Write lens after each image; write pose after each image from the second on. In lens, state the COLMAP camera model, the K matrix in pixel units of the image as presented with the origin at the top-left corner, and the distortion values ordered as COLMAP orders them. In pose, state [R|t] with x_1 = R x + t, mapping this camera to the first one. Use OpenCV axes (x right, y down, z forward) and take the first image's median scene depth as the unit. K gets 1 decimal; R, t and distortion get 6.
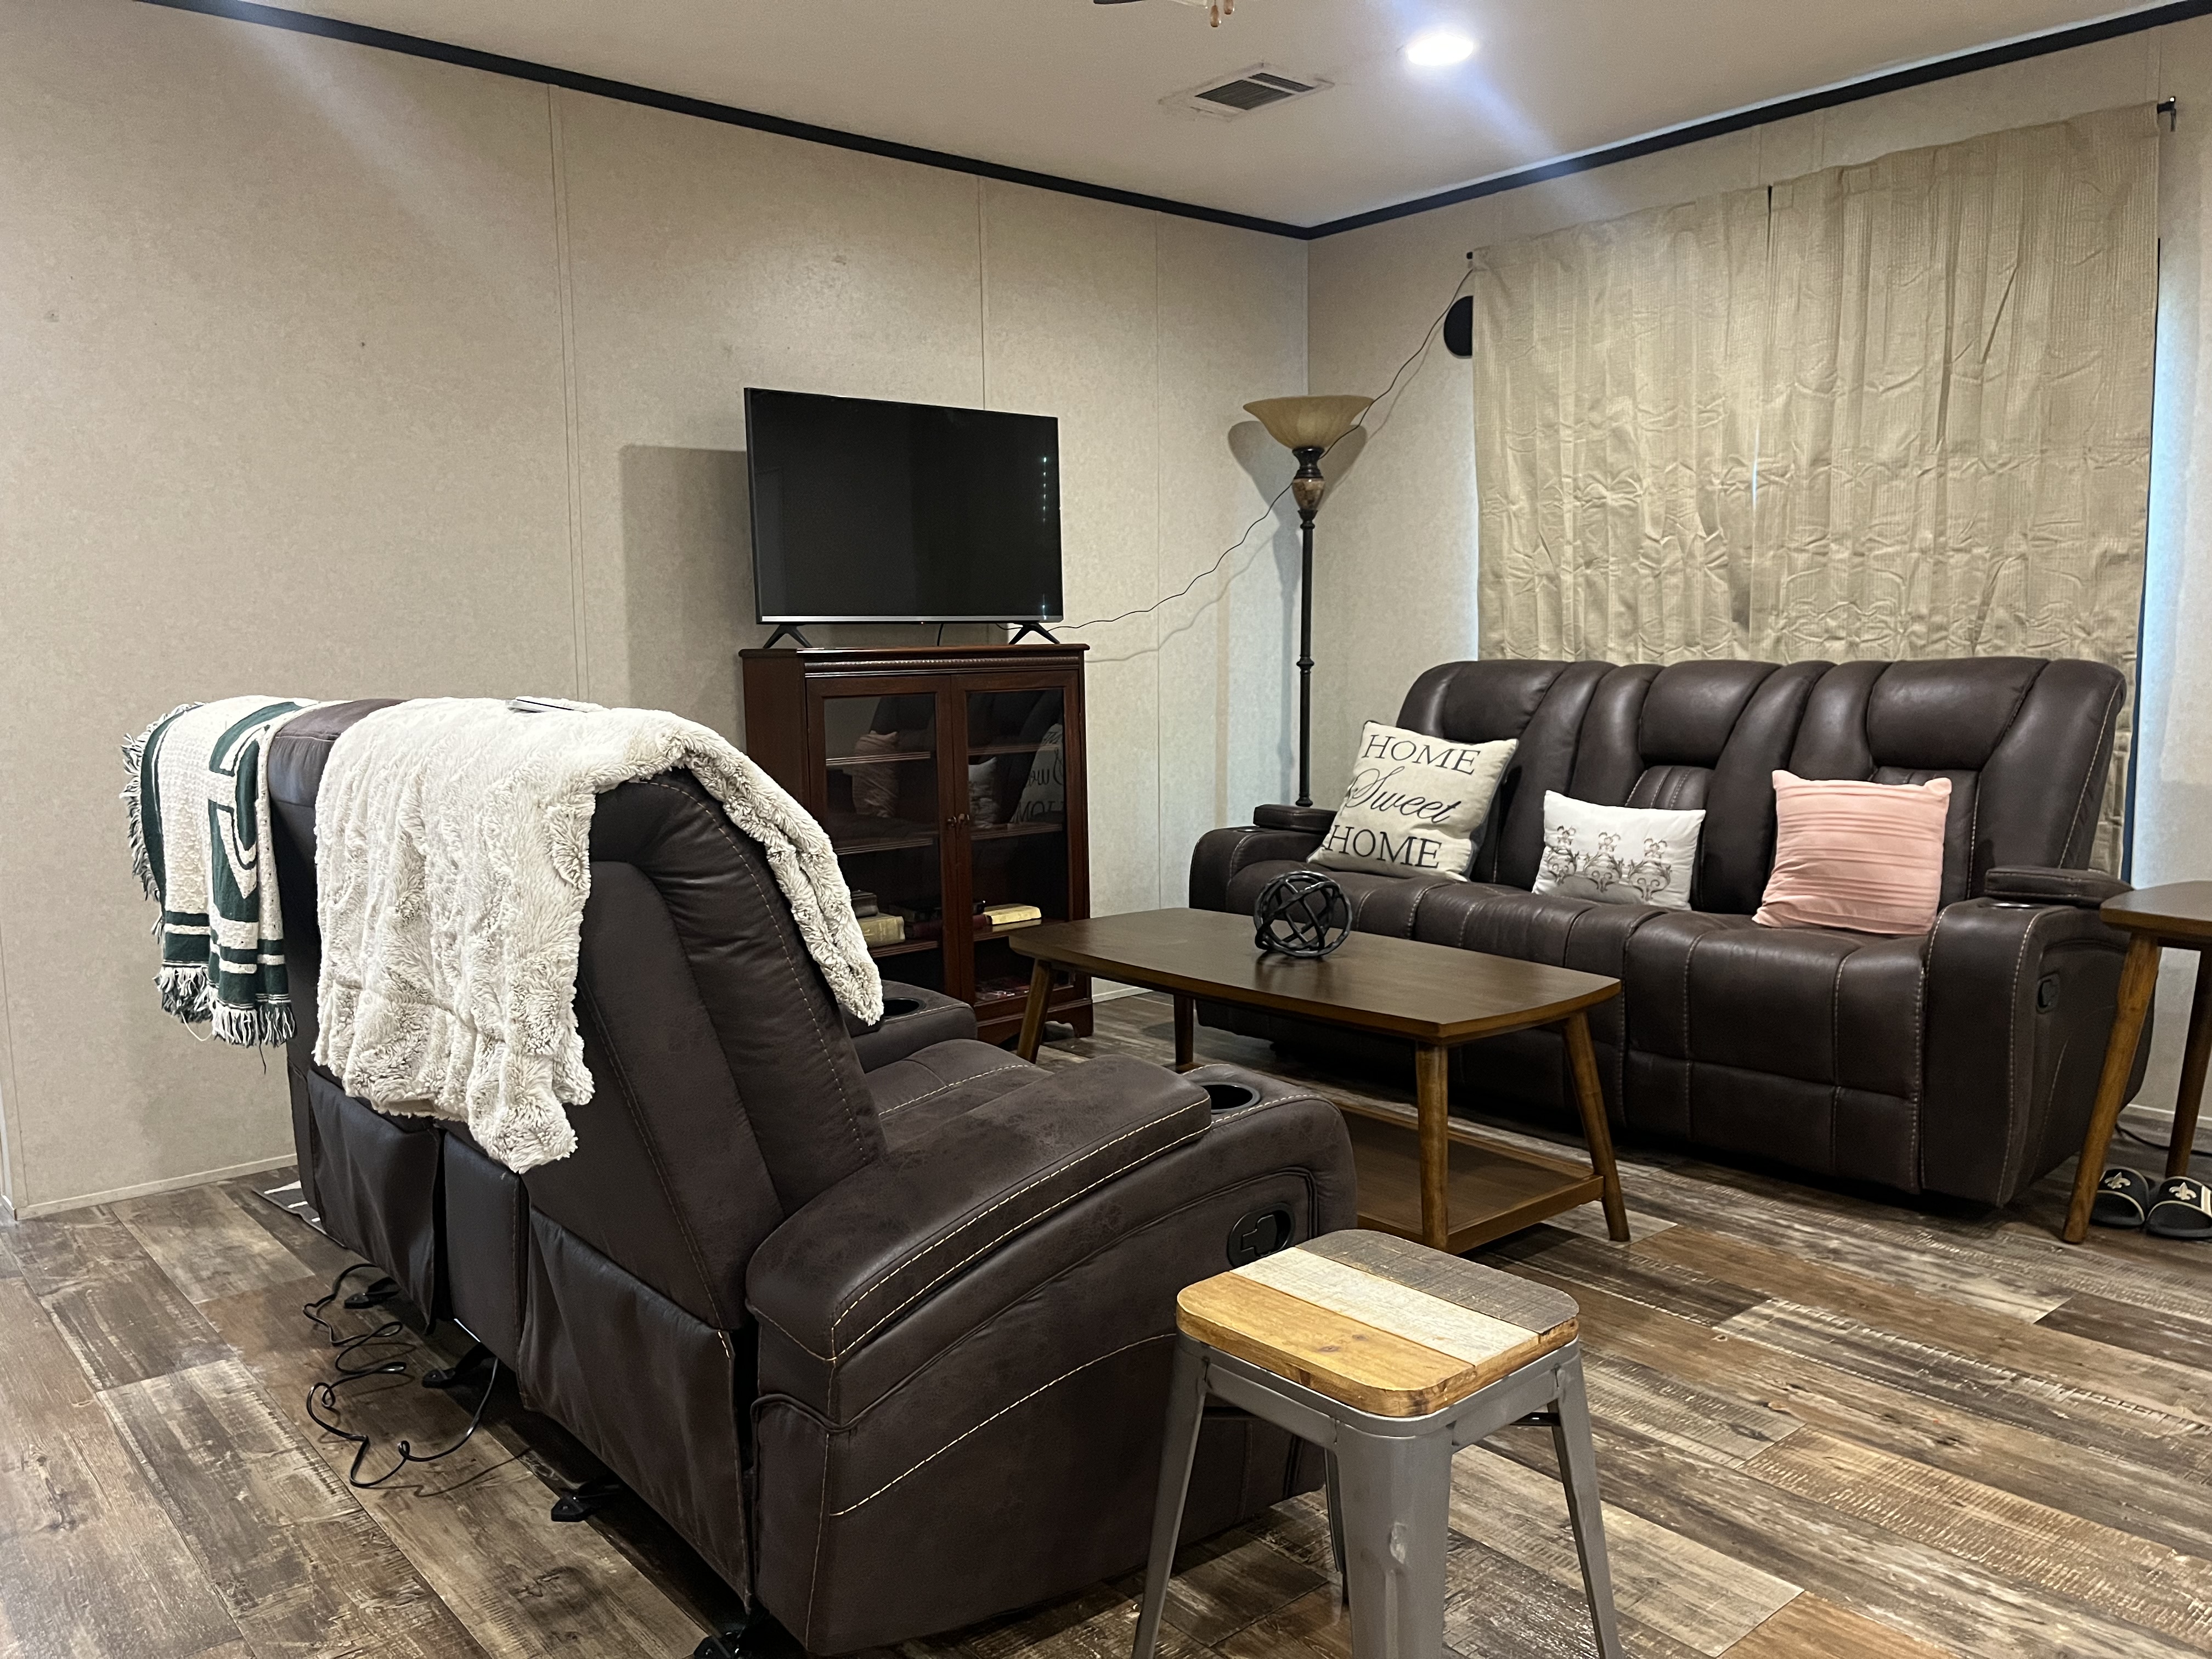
lens RADIAL K [[1676.7, 0, 1106.0], [0, 1676.7, 829.5], [0, 0, 1]] dist [0.070783, -0.088545]
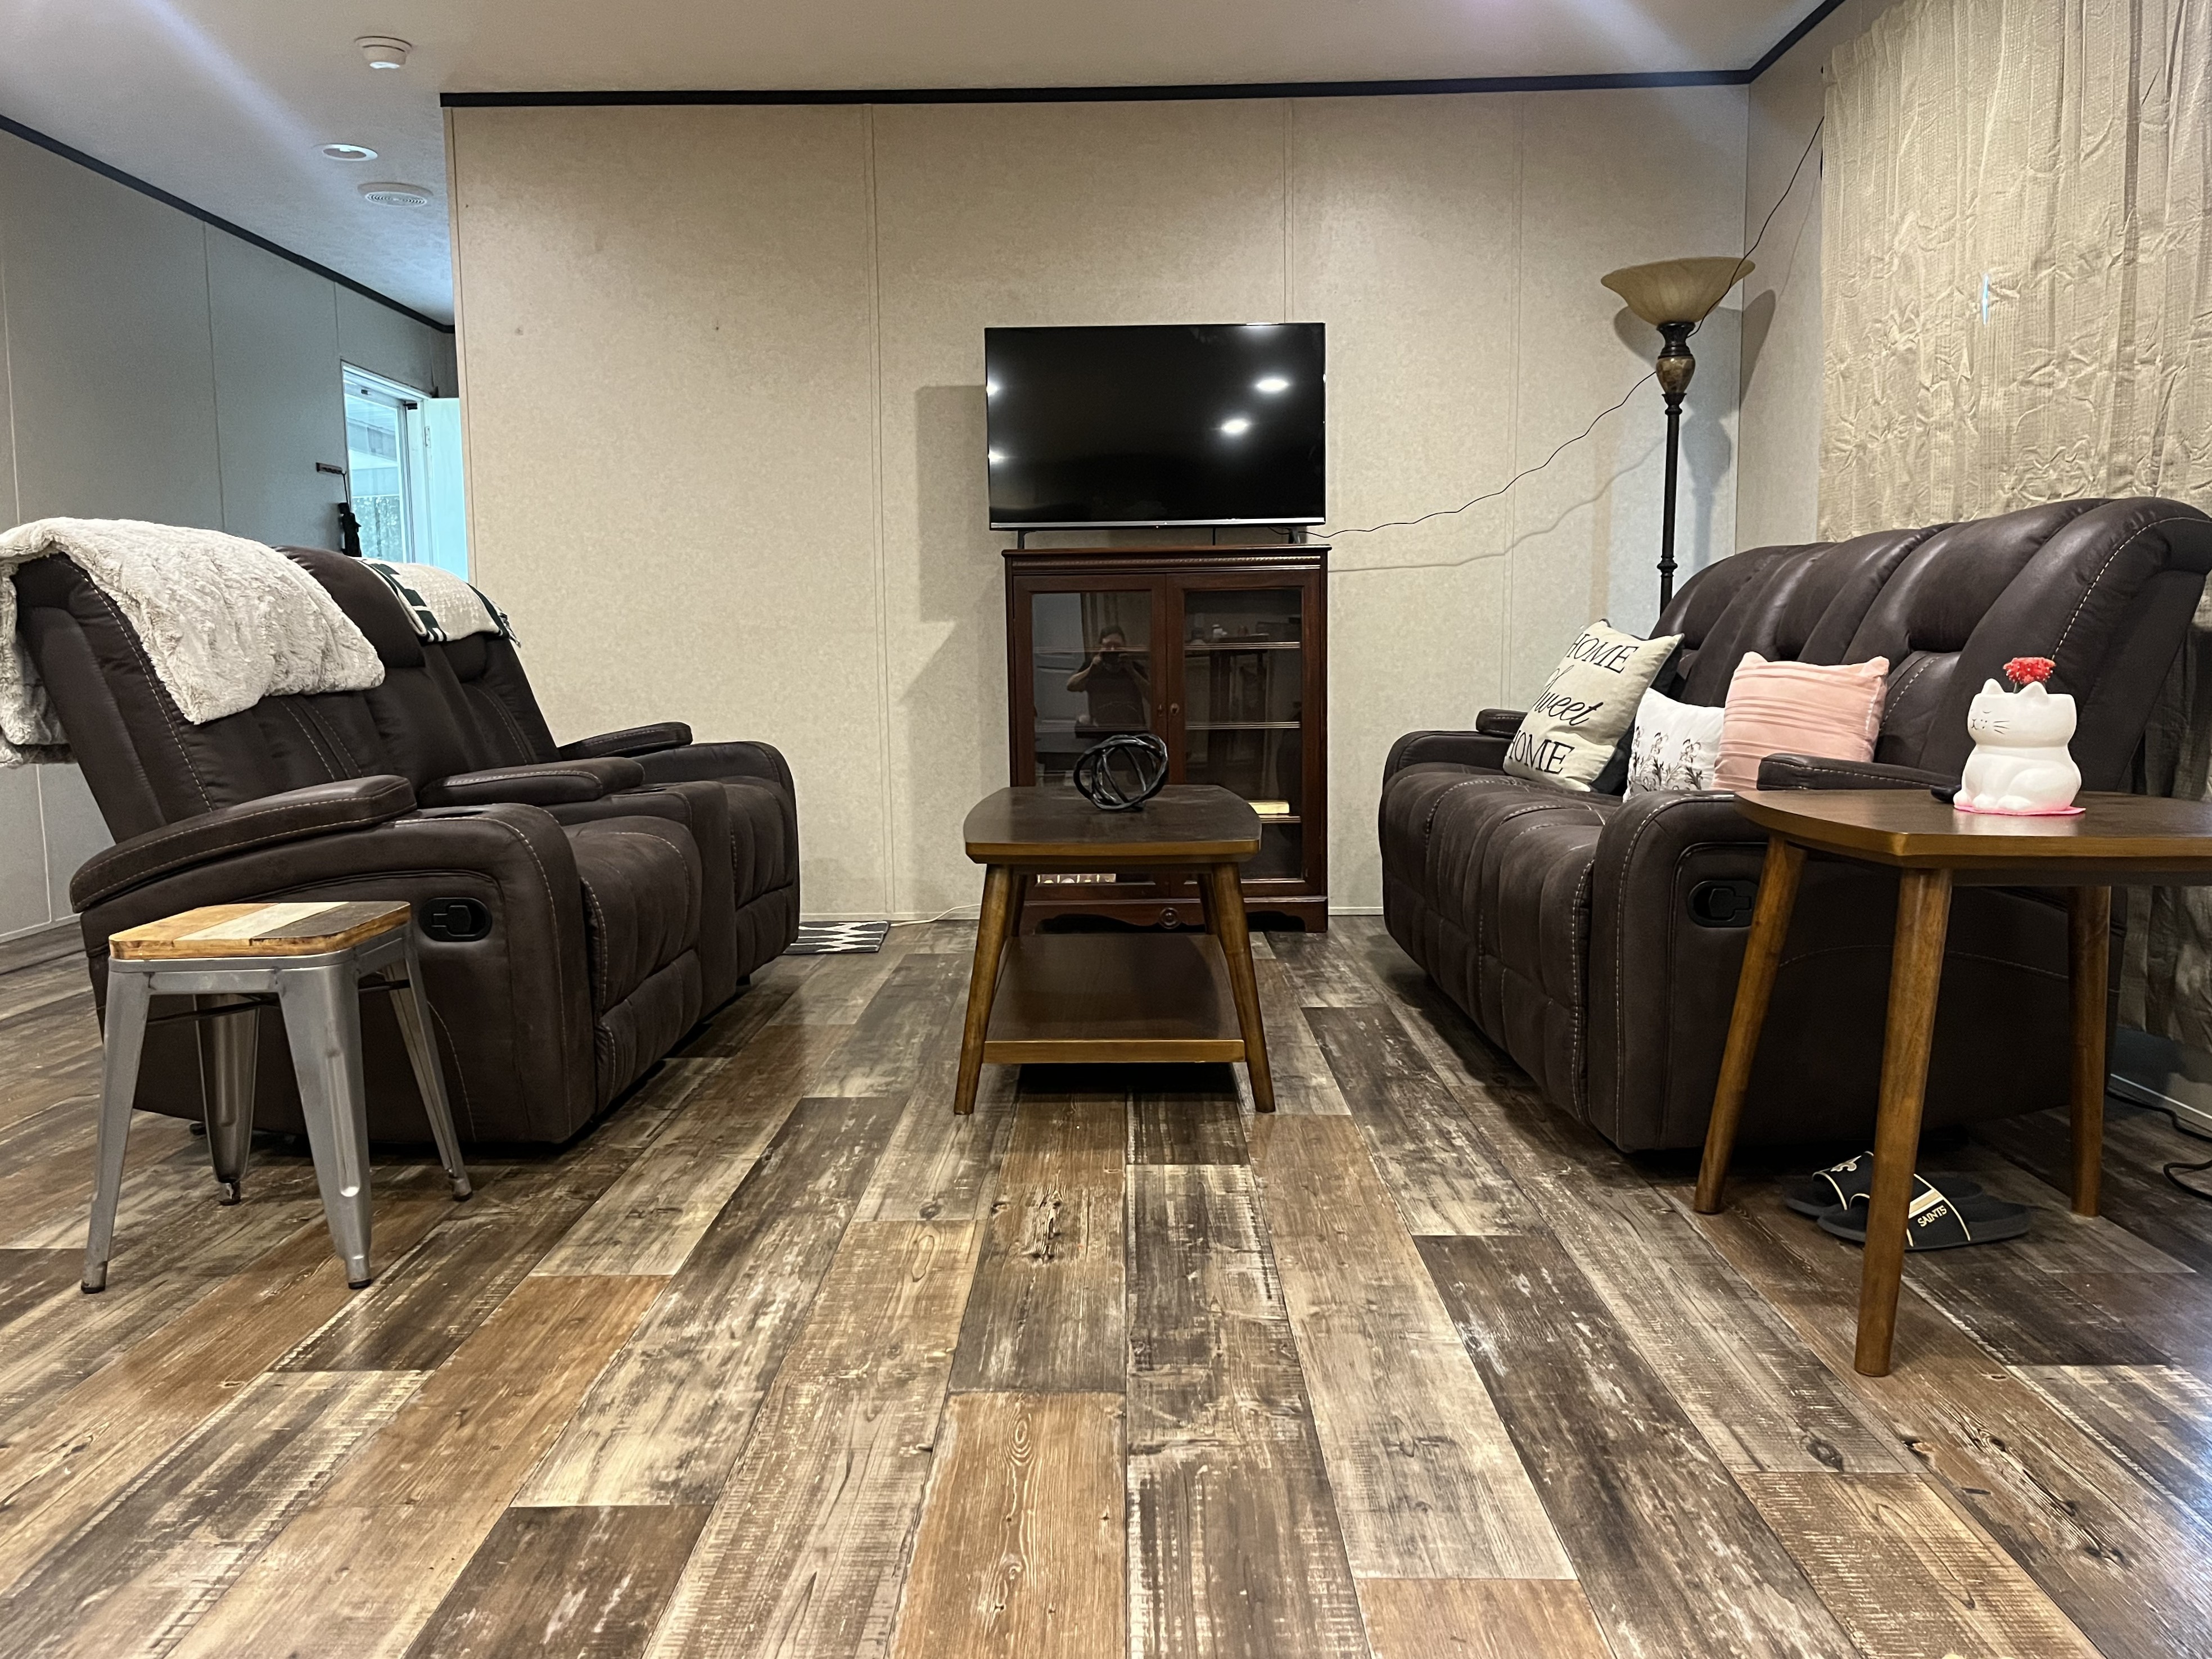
lens RADIAL K [[1726.7, 0, 1106.0], [0, 1726.7, 829.5], [0, 0, 1]] dist [0.067431, -0.078214]
pose [[0.752432, 0.075177, -0.654366, 0.667587], [-0.072286, 0.996889, 0.031408, 0.043707], [0.654692, 0.023669, 0.755525, 0.144064]]
